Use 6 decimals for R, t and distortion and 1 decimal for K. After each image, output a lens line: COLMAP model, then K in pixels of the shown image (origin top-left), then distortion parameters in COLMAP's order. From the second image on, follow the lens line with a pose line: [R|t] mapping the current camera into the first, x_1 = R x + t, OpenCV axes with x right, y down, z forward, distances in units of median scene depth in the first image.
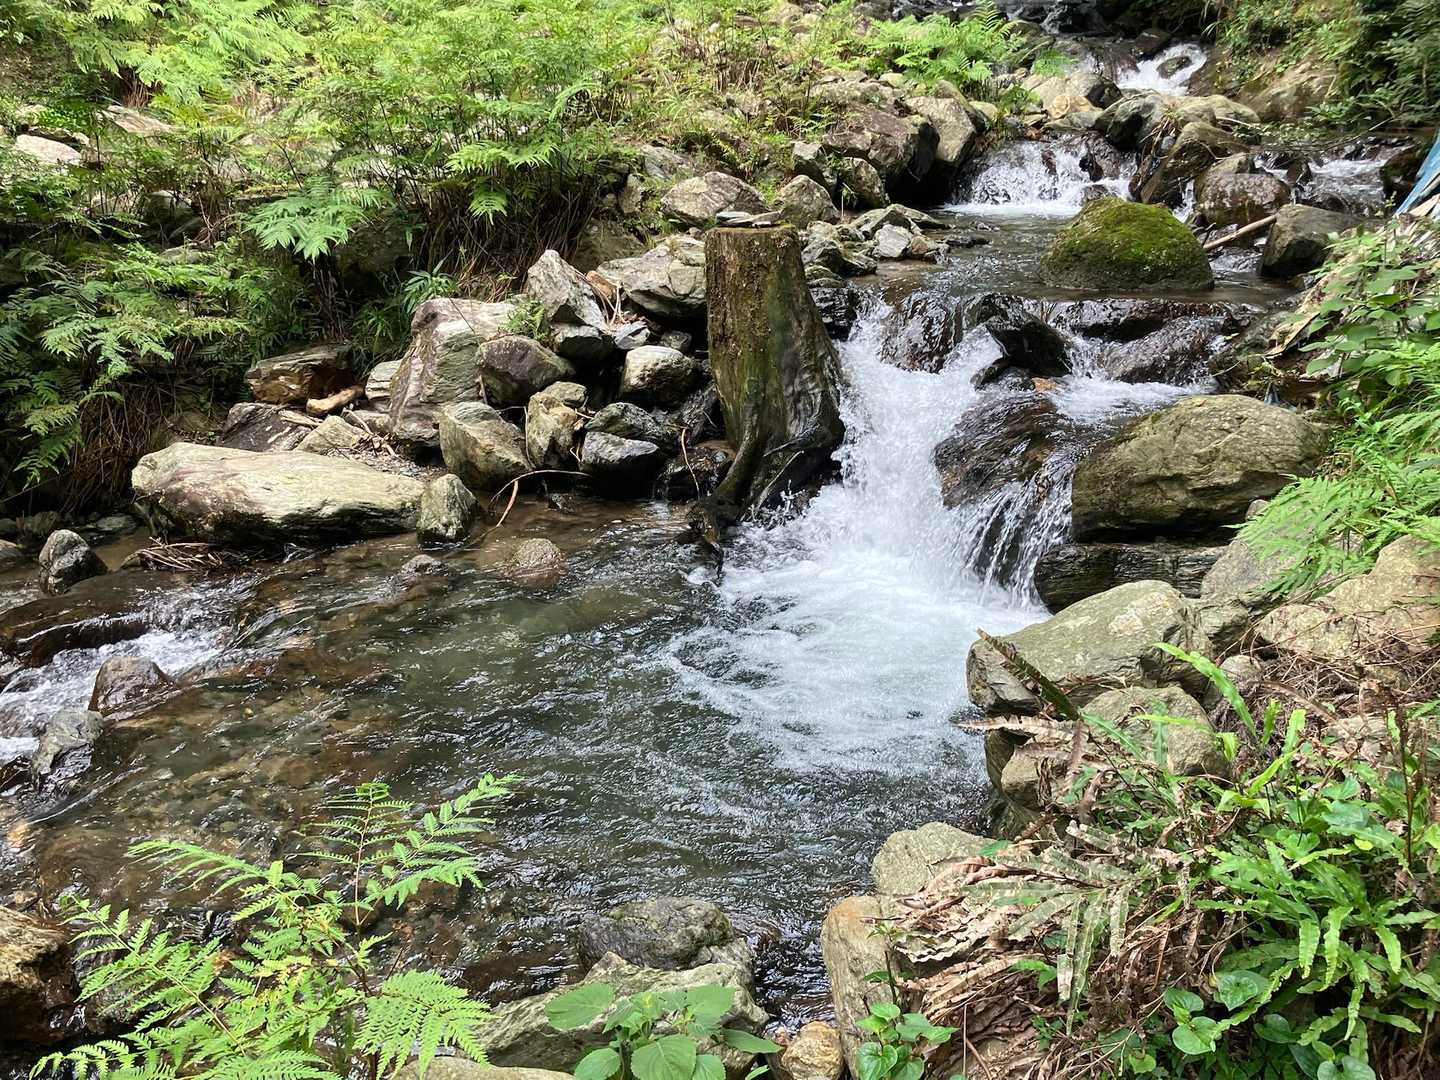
lens RADIAL K [[1304.8, 0, 720.0], [0, 1304.8, 540.0], [0, 0, 1]] dist [0.115935, -0.388861]
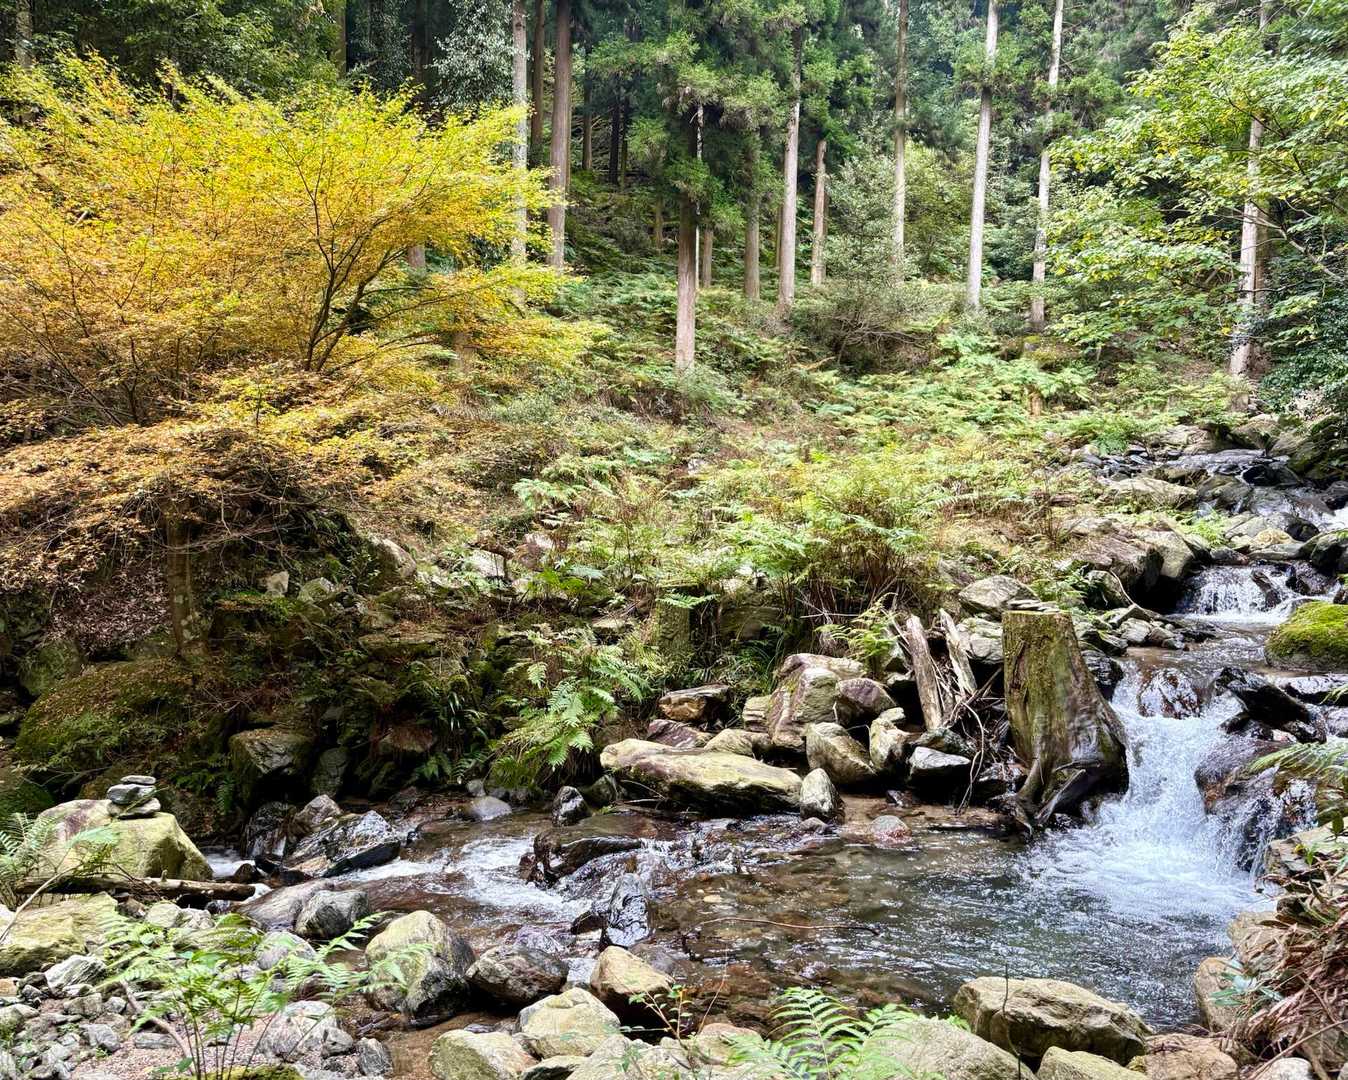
lens RADIAL K [[1084.8, 0, 674.0], [0, 1084.8, 540.0], [0, 0, 1]] dist [0.042560, -0.005270]
pose [[0.970010, 0.019862, -0.242251, -0.071450], [-0.094035, 0.949715, -0.298663, 0.075432], [0.224137, 0.312486, 0.923101, -0.192683]]
